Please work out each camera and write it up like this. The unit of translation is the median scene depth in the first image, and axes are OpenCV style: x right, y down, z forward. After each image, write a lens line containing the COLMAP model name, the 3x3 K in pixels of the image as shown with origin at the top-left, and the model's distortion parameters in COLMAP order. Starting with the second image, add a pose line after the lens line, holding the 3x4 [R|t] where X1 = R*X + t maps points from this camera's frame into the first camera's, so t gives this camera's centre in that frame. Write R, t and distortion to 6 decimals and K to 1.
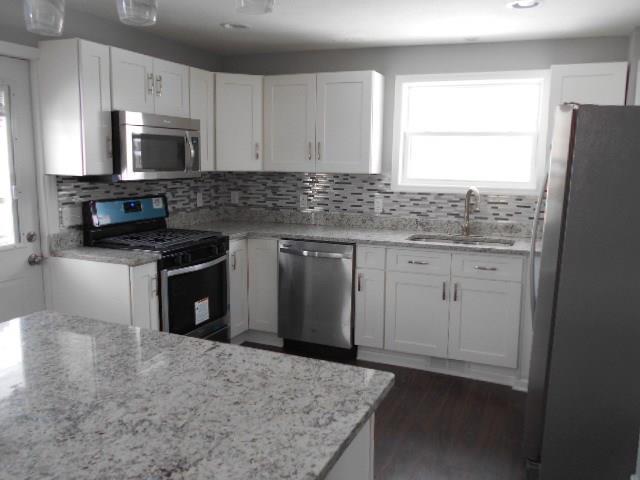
lens RADIAL K [[551.7, 0, 320.0], [0, 551.7, 240.0], [0, 0, 1]] dist [0.047697, 0.005463]
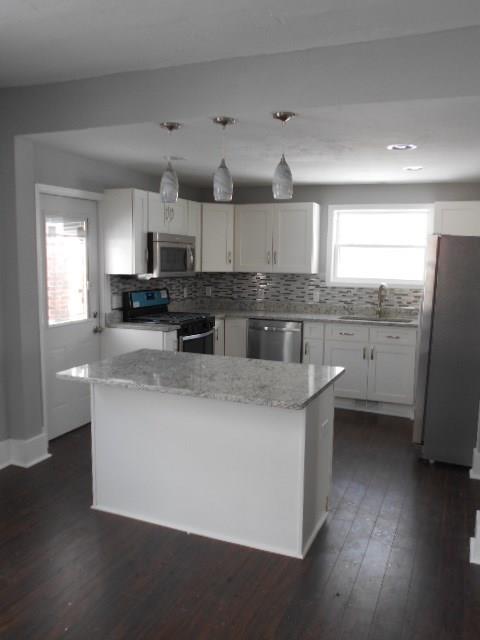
lens RADIAL K [[551.7, 0, 240.0], [0, 551.7, 320.0], [0, 0, 1]] dist [0.047697, 0.005463]
pose [[0.999959, 0.000961, 0.008956, -0.107668], [-0.000622, 0.999285, -0.037803, 0.053883], [-0.008986, 0.037796, 0.999245, -0.423093]]
